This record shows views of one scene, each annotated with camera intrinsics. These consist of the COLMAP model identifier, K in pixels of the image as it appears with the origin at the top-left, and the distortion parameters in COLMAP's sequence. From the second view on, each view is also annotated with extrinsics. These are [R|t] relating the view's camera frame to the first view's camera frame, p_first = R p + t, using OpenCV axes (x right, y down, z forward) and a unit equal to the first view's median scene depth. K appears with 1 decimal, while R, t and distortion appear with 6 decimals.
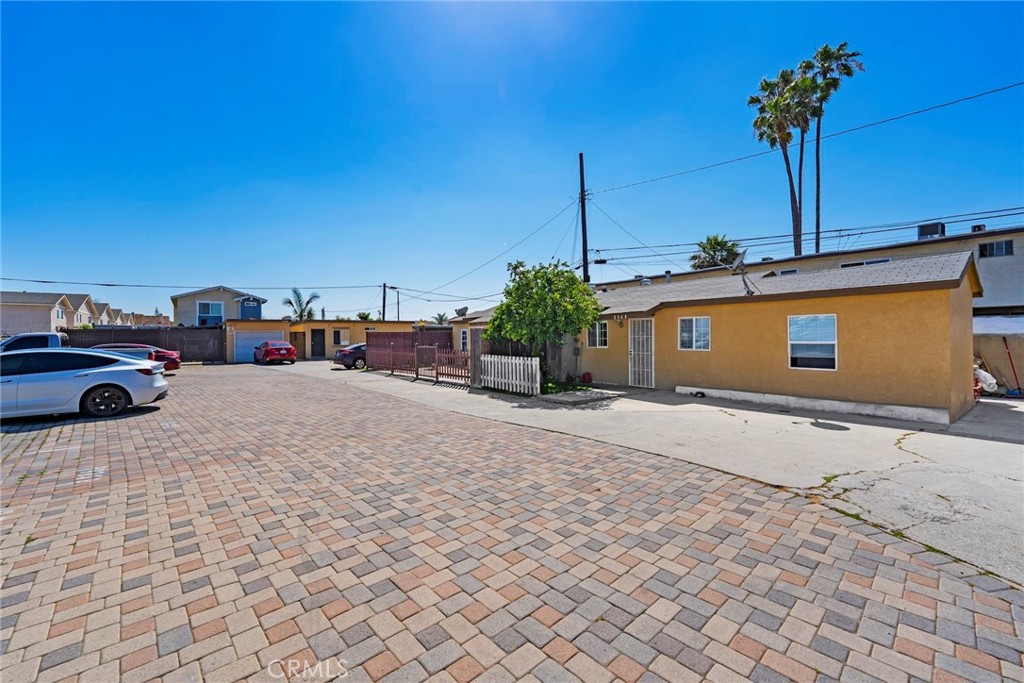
lens RADIAL K [[410.7, 0, 512.0], [0, 410.7, 341.5], [0, 0, 1]] dist [-0.000973, -0.000004]
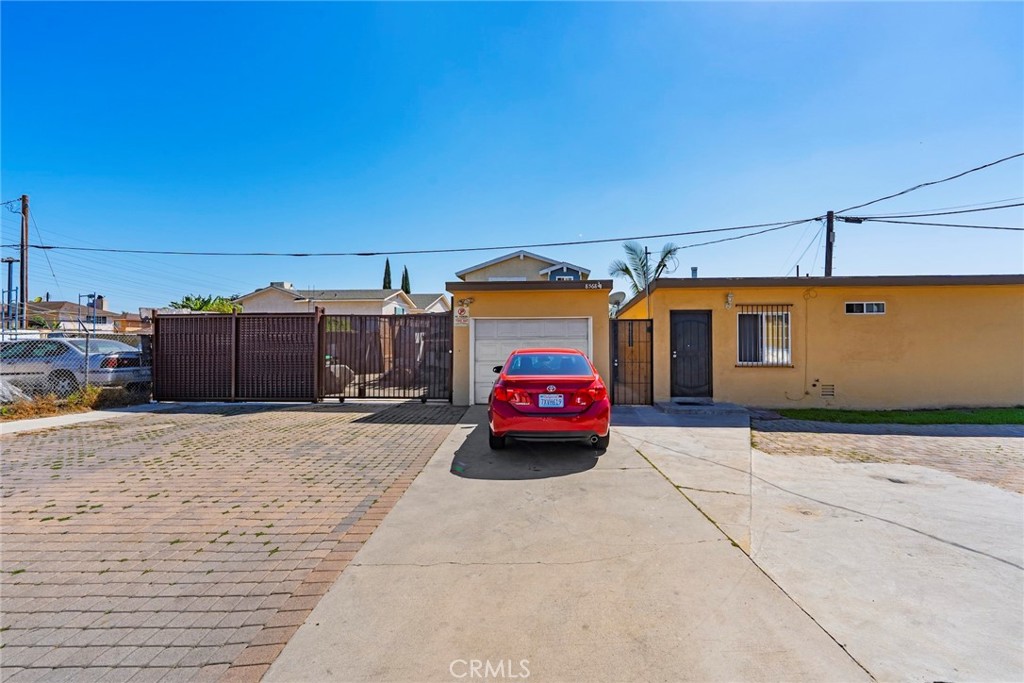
lens RADIAL K [[429.7, 0, 538.3], [0, 429.7, 338.3], [0, 0, 1]] dist [0.000955, -0.000075]
pose [[0.745986, 0.003931, -0.665950, -0.350343], [-0.016304, 0.999791, -0.012362, -0.002875], [0.665762, 0.020079, 0.745894, 0.698102]]
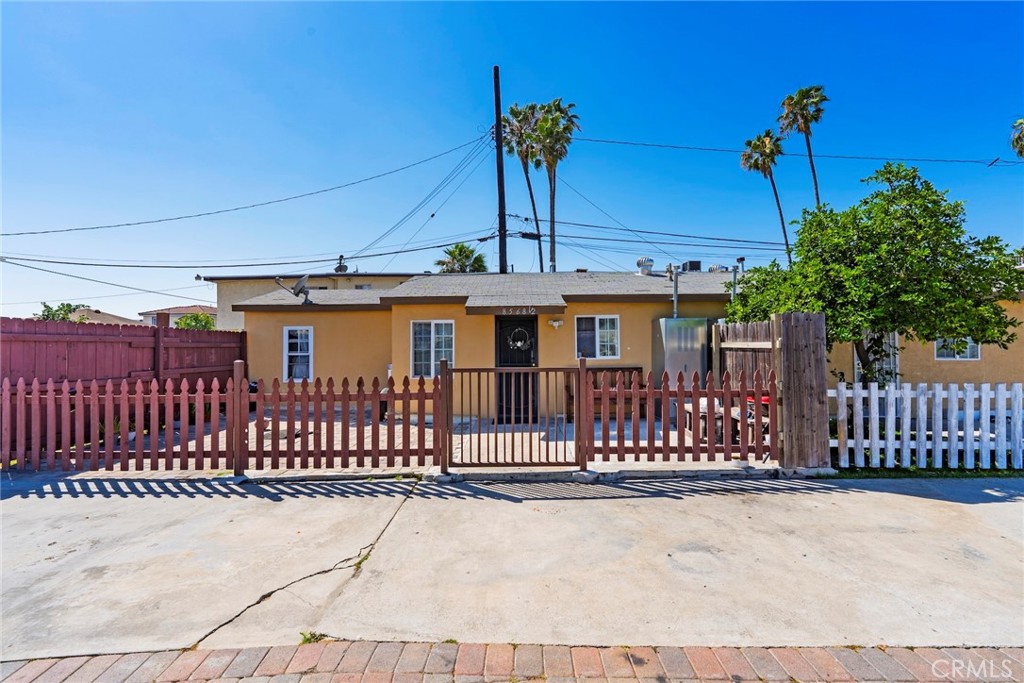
lens RADIAL K [[410.7, 0, 512.0], [0, 410.7, 341.5], [0, 0, 1]] dist [-0.000973, -0.000004]
pose [[0.627960, 0.016393, 0.778073, -0.232769], [0.010375, 0.999513, -0.029432, 0.000669], [-0.778176, 0.026554, 0.627484, 0.420052]]
